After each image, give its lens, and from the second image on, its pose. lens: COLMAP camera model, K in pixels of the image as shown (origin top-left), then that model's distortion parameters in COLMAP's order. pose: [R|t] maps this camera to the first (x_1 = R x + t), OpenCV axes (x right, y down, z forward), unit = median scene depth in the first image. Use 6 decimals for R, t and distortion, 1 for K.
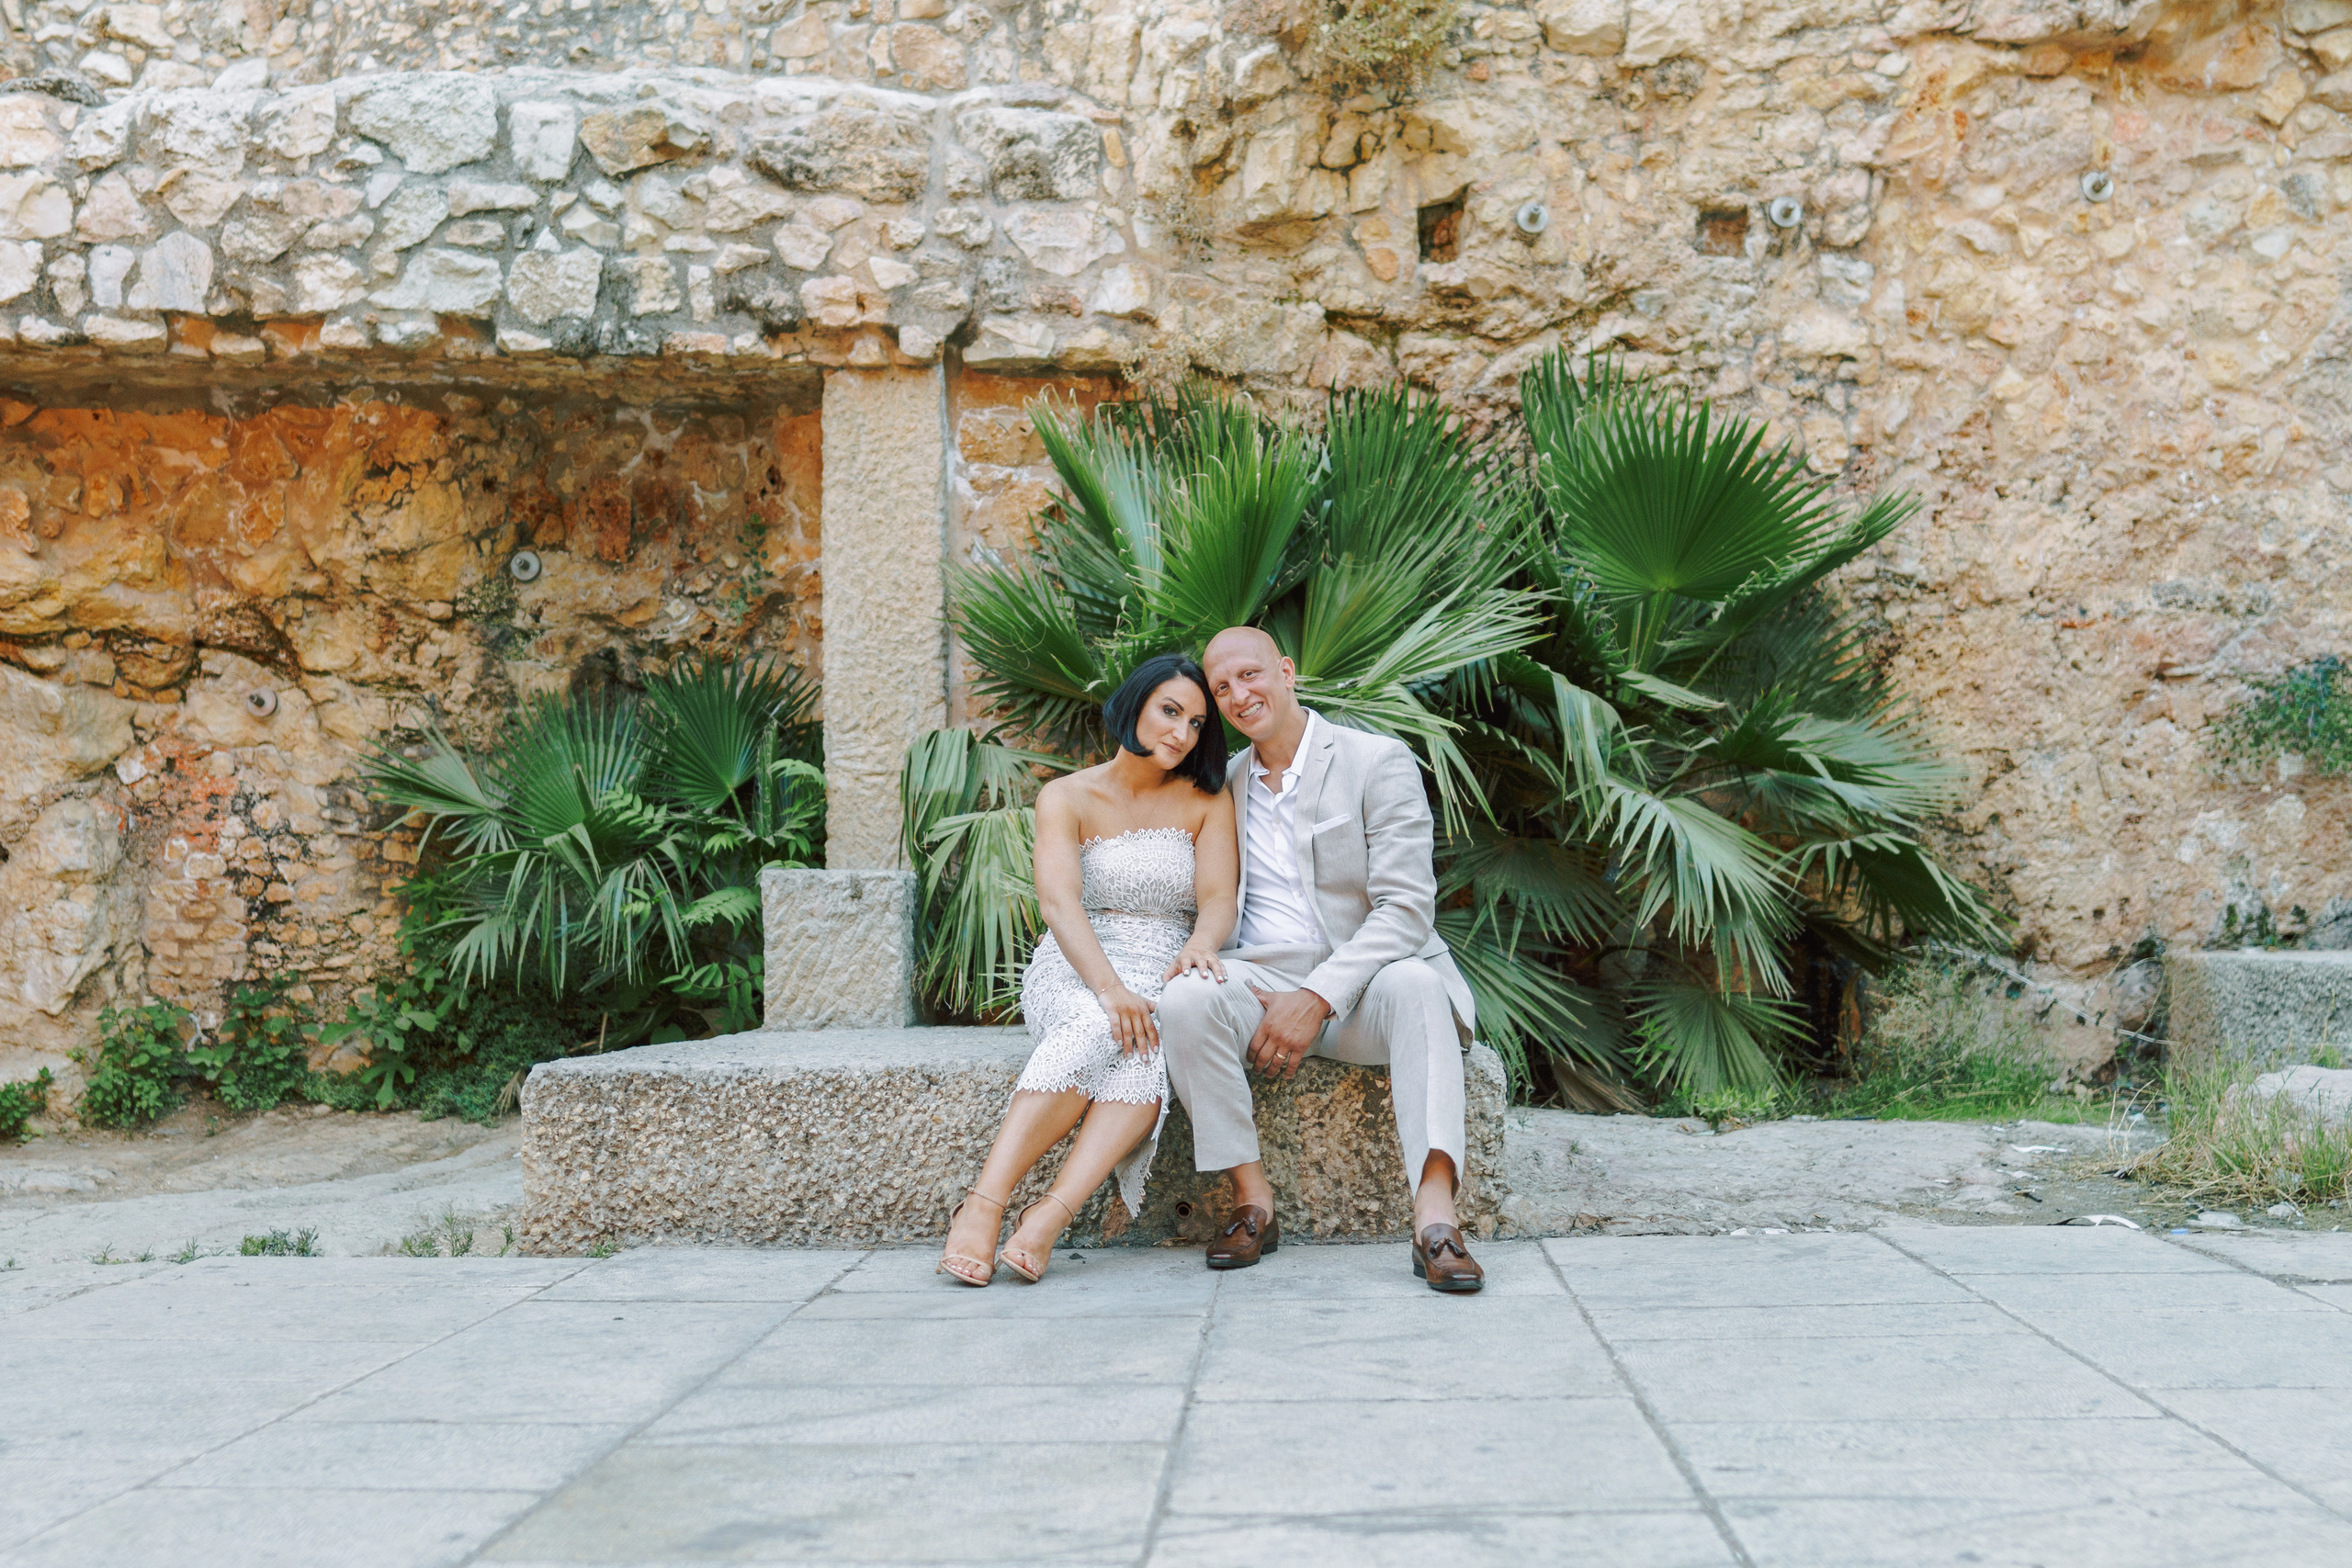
lens RADIAL K [[2475.8, 0, 1177.7], [0, 2475.8, 774.7], [0, 0, 1]] dist [0.004766, -0.003428]
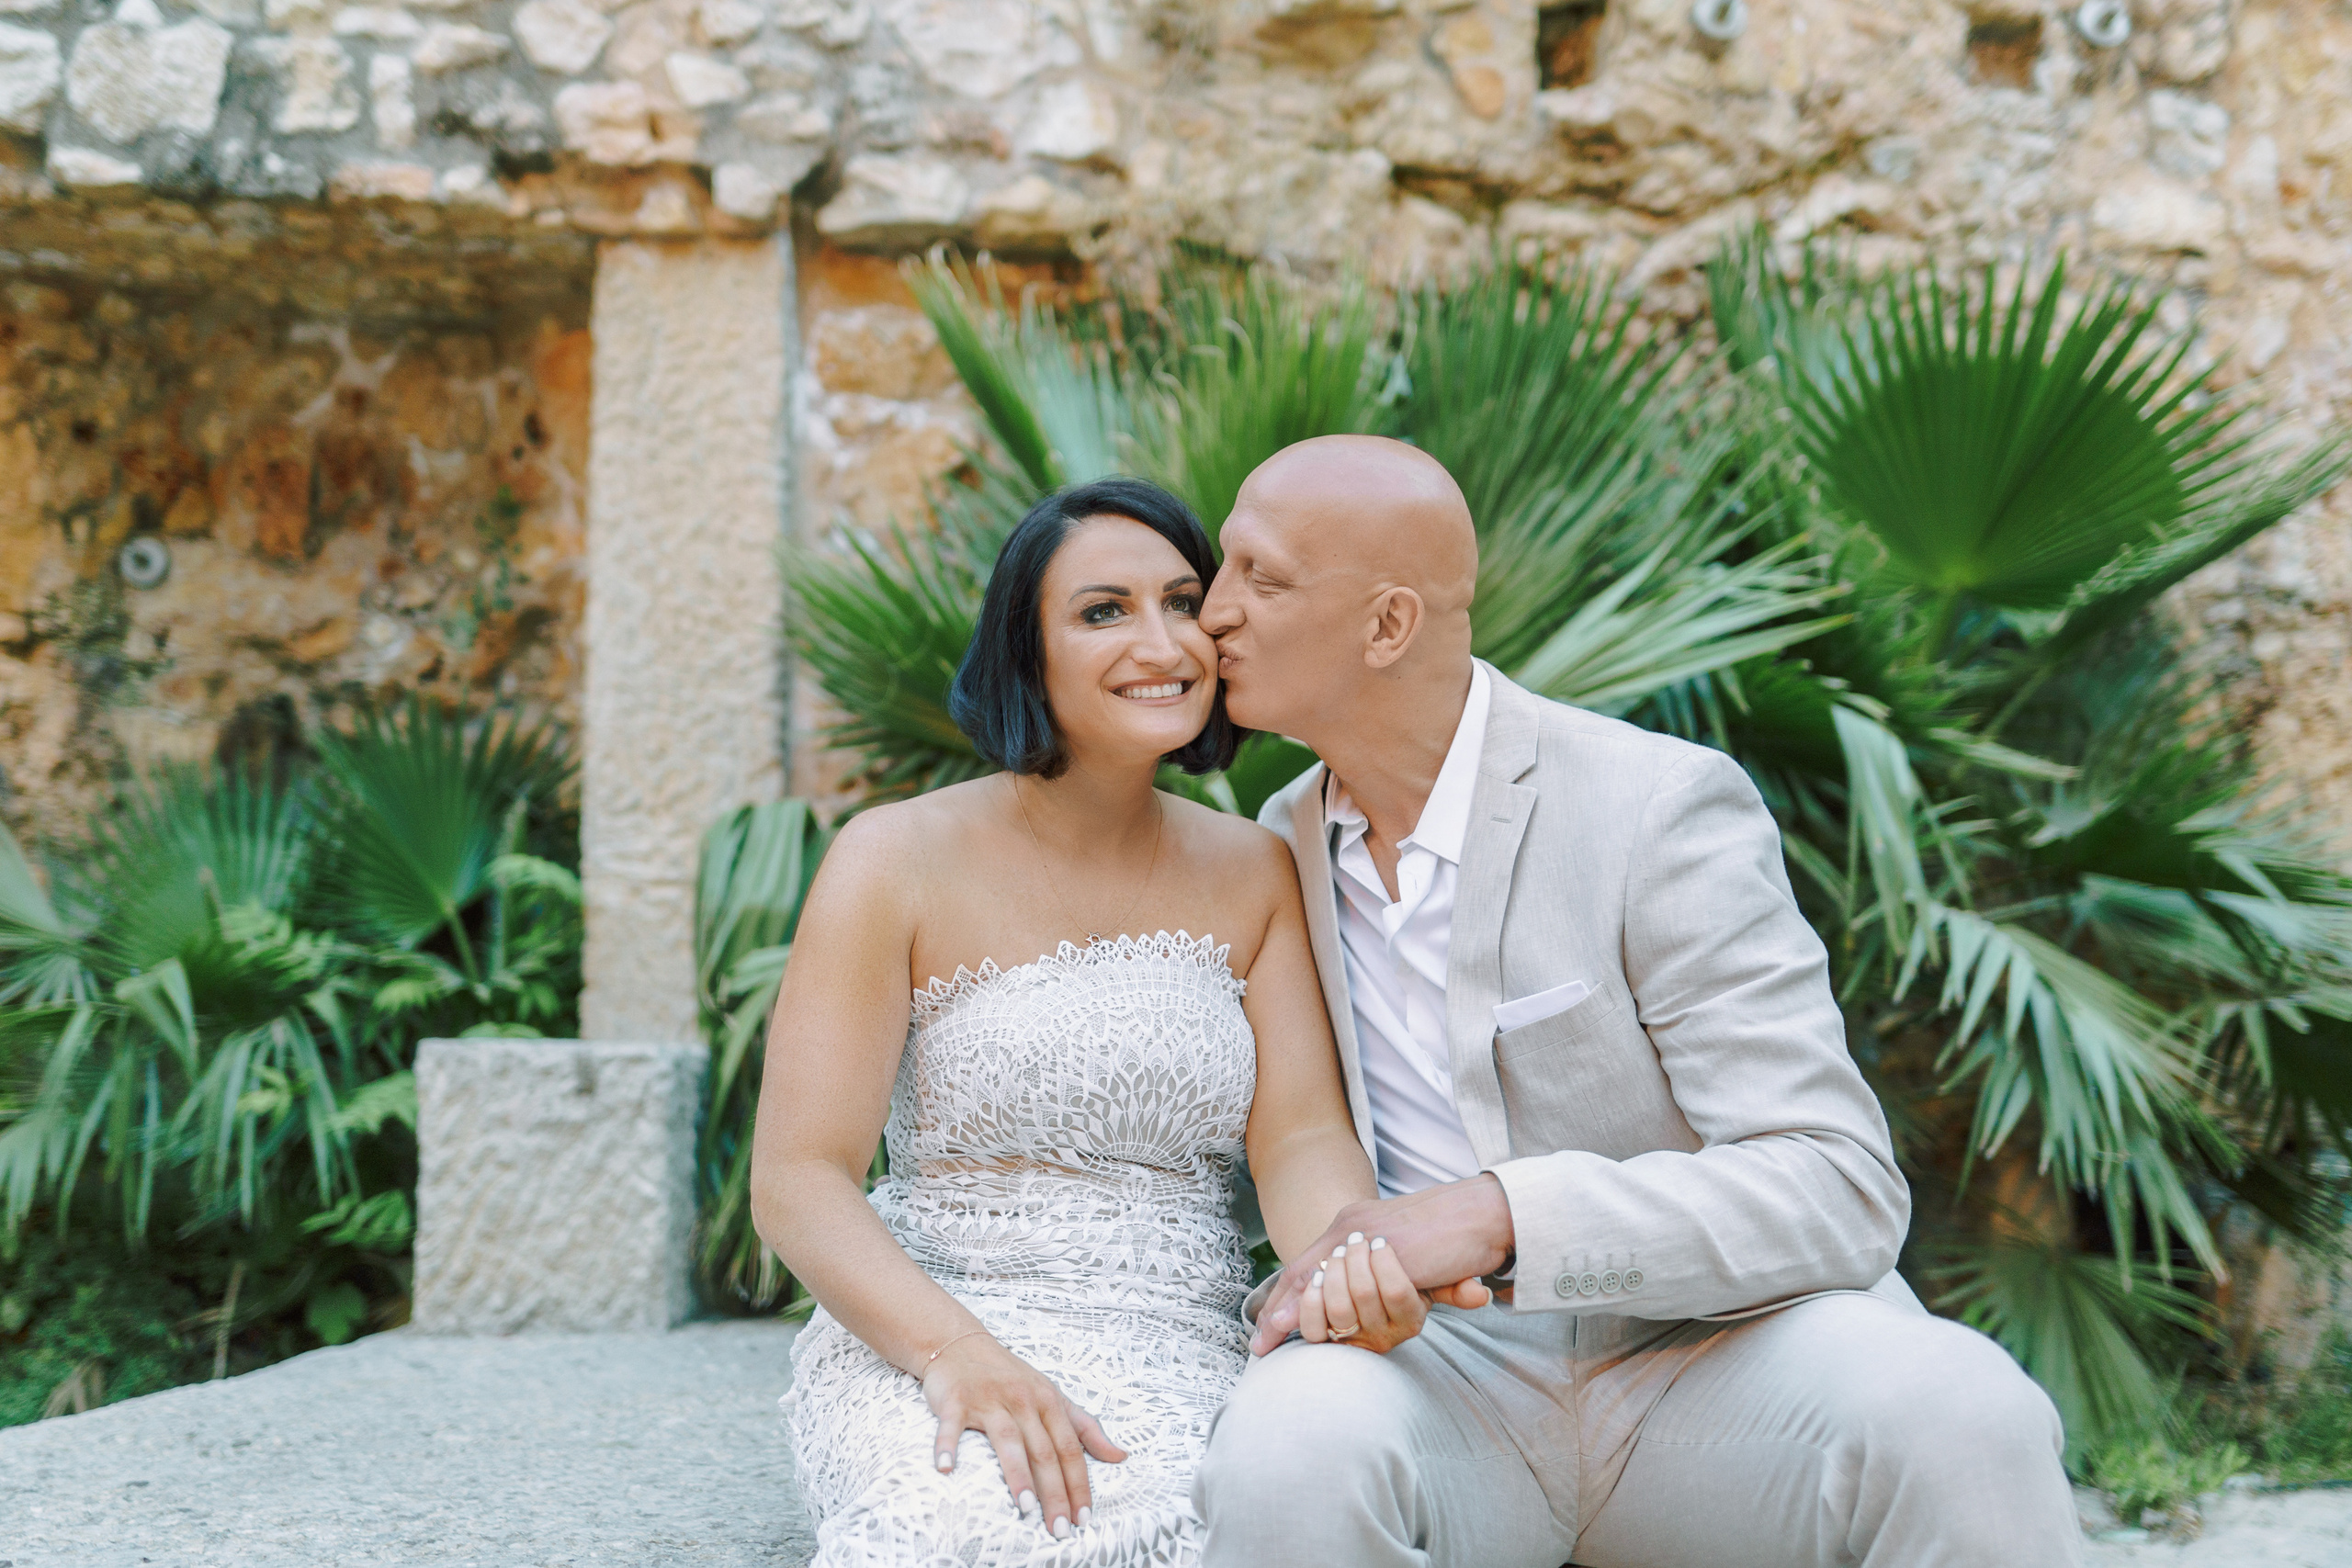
lens RADIAL K [[2463.8, 0, 1172.3], [0, 2463.8, 757.0], [0, 0, 1]] dist [0.000991, 0.000201]
pose [[0.999811, 0.007407, 0.017983, -0.007201], [-0.006102, 0.997416, -0.071584, 0.011270], [-0.018467, 0.071460, 0.997272, 0.378749]]
